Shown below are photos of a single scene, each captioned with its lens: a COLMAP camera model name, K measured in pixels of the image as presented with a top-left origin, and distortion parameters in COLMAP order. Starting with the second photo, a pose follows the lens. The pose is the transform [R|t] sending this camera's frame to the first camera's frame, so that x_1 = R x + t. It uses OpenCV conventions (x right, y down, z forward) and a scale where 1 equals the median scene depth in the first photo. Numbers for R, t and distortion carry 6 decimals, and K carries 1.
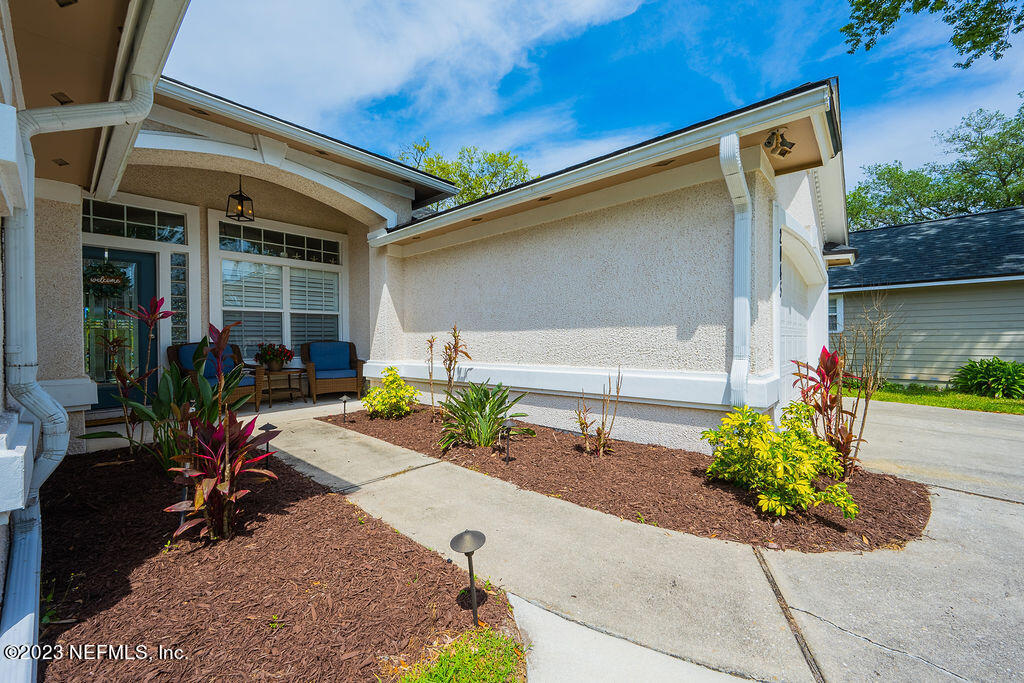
lens RADIAL K [[401.9, 0, 512.0], [0, 401.9, 341.5], [0, 0, 1]] dist [0.000852, -0.000006]
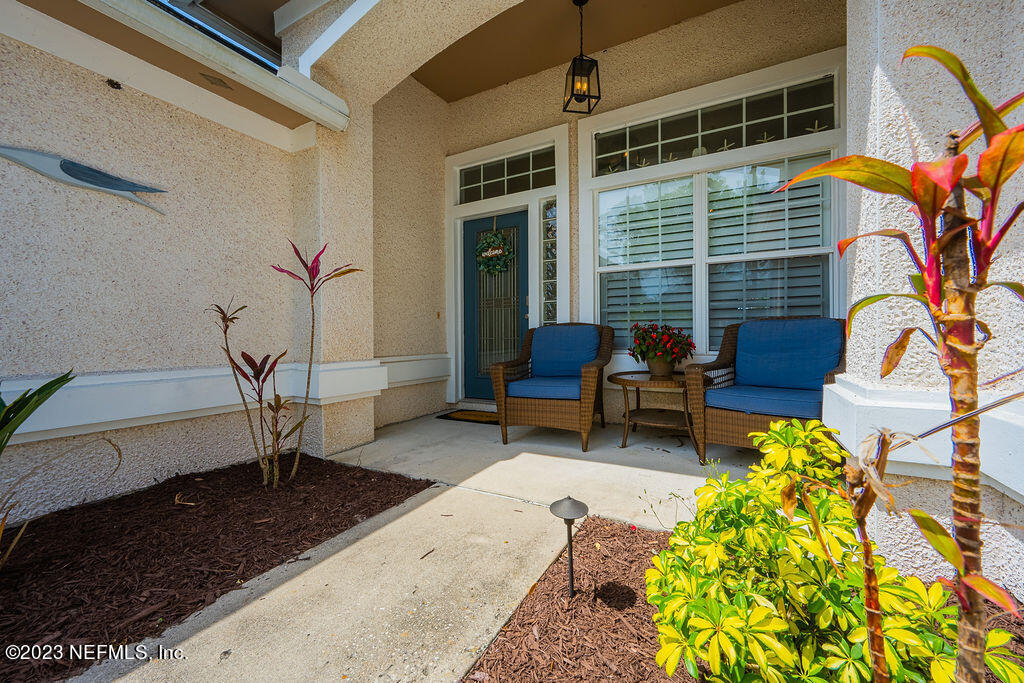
lens RADIAL K [[401.9, 0, 512.0], [0, 401.9, 341.5], [0, 0, 1]] dist [0.000852, -0.000006]
pose [[0.226381, 0.022427, -0.973781, -0.146390], [-0.004788, 0.999748, 0.021912, 0.018716], [0.974027, -0.000298, 0.226431, 0.809744]]
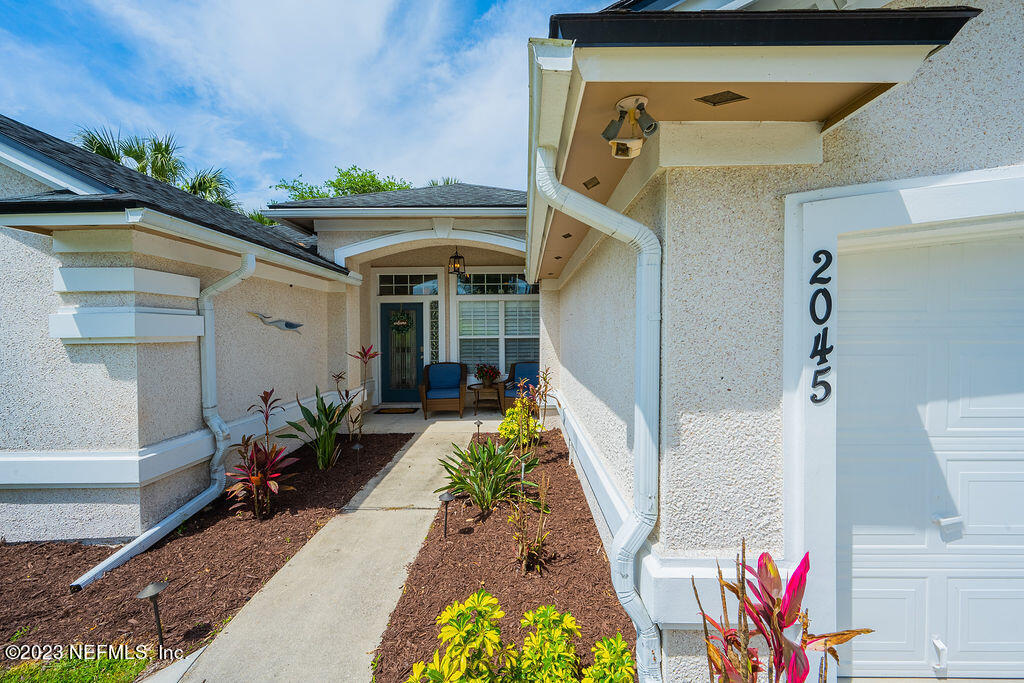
lens RADIAL K [[401.9, 0, 512.0], [0, 401.9, 341.5], [0, 0, 1]] dist [0.000852, -0.000006]
pose [[0.651759, 0.024057, -0.758044, 0.485442], [-0.004536, 0.999603, 0.027824, -0.119552], [0.758413, -0.014696, 0.651609, 0.275854]]
